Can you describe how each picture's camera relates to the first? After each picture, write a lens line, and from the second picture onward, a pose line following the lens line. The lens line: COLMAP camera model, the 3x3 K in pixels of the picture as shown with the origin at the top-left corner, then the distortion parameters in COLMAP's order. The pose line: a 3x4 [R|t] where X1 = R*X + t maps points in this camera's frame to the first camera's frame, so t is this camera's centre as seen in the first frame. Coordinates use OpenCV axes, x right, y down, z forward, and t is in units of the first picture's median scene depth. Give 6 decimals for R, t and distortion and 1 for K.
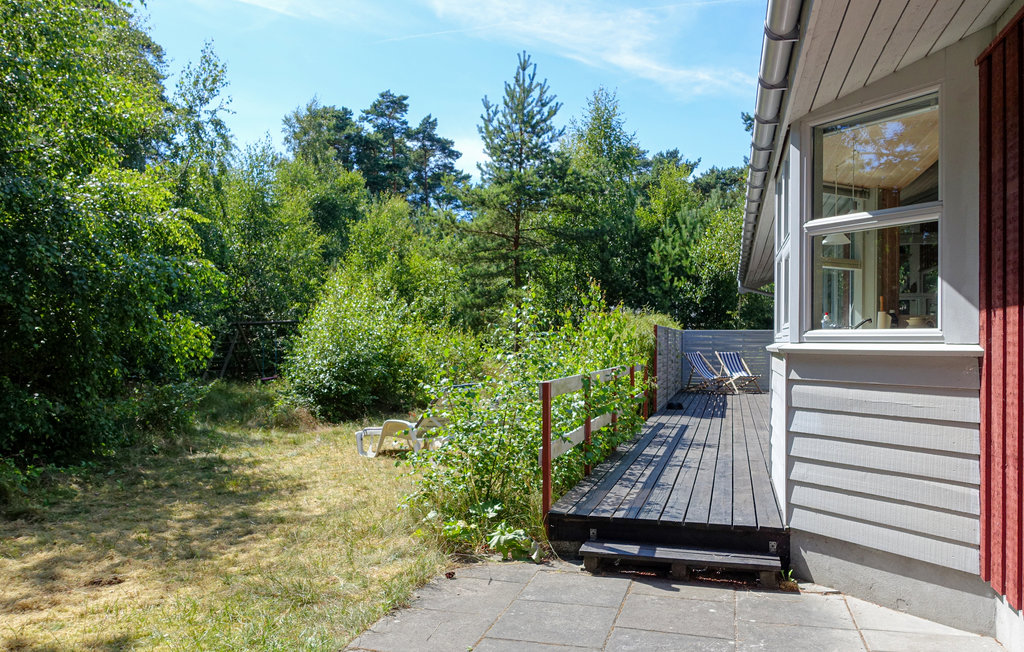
lens RADIAL K [[788.9, 0, 512.6], [0, 788.9, 333.7], [0, 0, 1]] dist [0.003414, -0.011544]
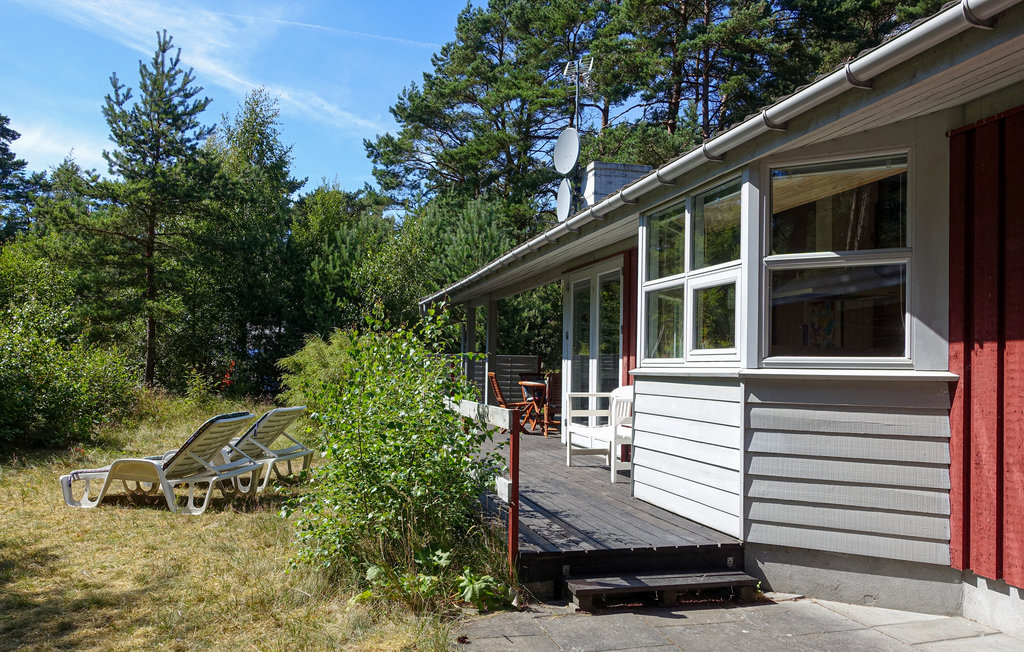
lens RADIAL K [[788.9, 0, 513.5], [0, 788.9, 350.1], [0, 0, 1]] dist [0.003414, -0.011544]
pose [[0.864003, 0.020179, 0.503083, -0.448855], [-0.016615, 0.999795, -0.011568, 0.004860], [-0.503213, 0.001636, 0.864161, 0.234466]]
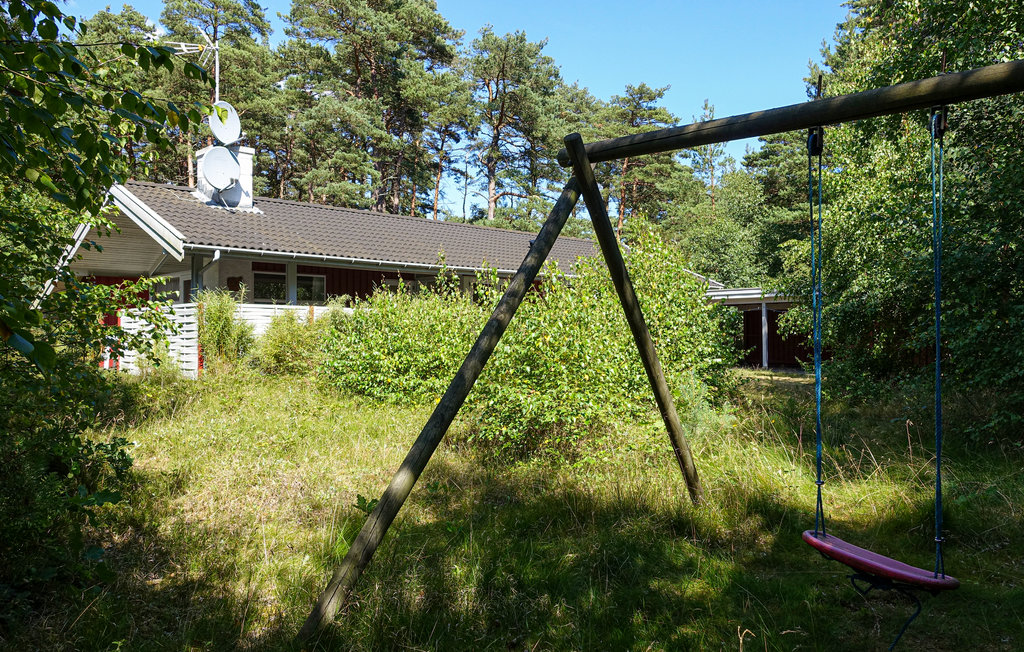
lens RADIAL K [[788.9, 0, 511.3], [0, 788.9, 321.6], [0, 0, 1]] dist [0.003414, -0.011544]
pose [[-0.861593, 0.009552, 0.507509, -1.618732], [-0.006075, 0.999557, -0.029126, 0.132212], [-0.507563, -0.028178, -0.861154, 5.874356]]
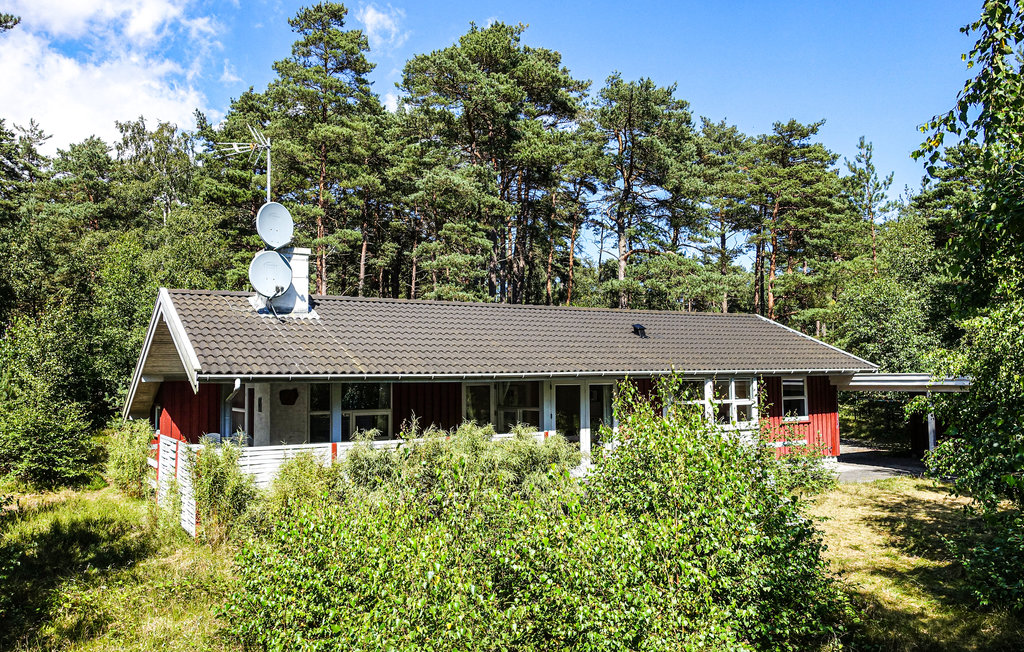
lens RADIAL K [[788.9, 0, 508.4], [0, 788.9, 329.0], [0, 0, 1]] dist [0.003414, -0.011544]
pose [[-0.731870, 0.045387, 0.679931, -1.654215], [0.001879, 0.997910, -0.064591, -0.244250], [-0.681441, -0.045994, -0.730426, 5.152962]]
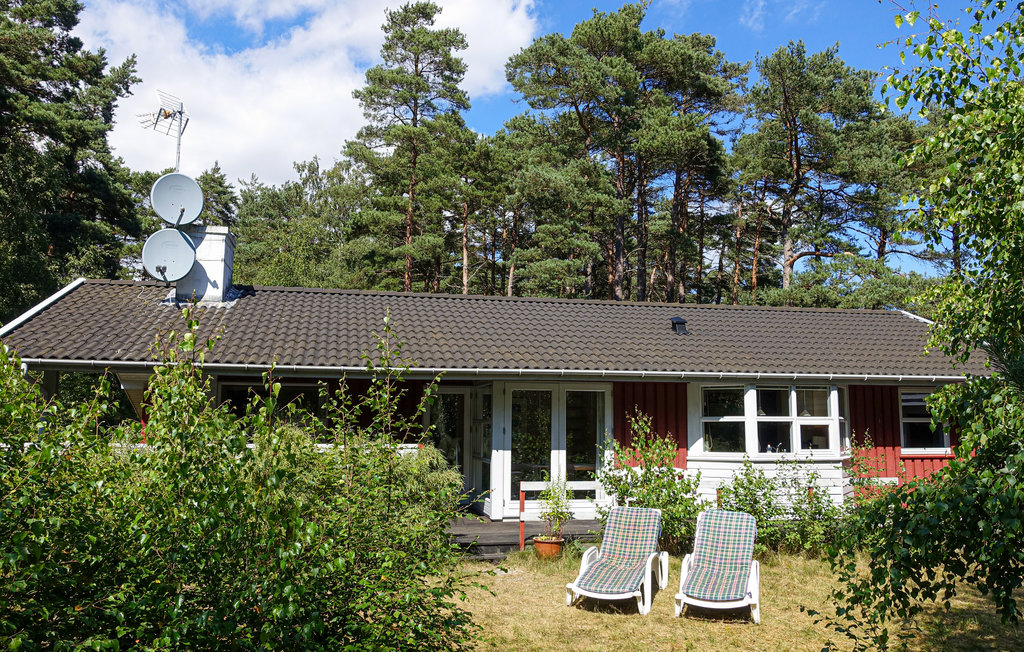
lens RADIAL K [[788.9, 0, 512.7], [0, 788.9, 326.4], [0, 0, 1]] dist [0.003414, -0.011544]
pose [[-0.474149, 0.100996, 0.874633, -1.745754], [-0.016076, 0.992240, -0.123291, -0.090080], [-0.880298, -0.072519, -0.468846, 3.515439]]
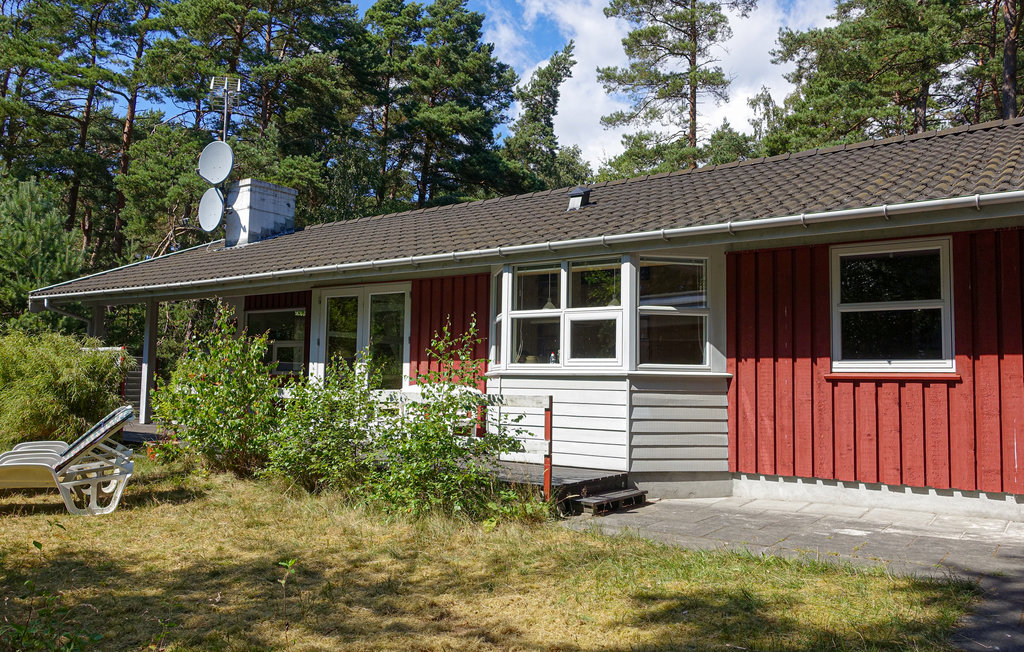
lens RADIAL K [[788.9, 0, 514.4], [0, 788.9, 321.5], [0, 0, 1]] dist [0.003414, -0.011544]
pose [[0.339429, 0.073517, 0.937754, -1.435069], [-0.024450, 0.997294, -0.069335, 0.031552], [-0.940314, 0.000606, 0.340308, 0.617927]]
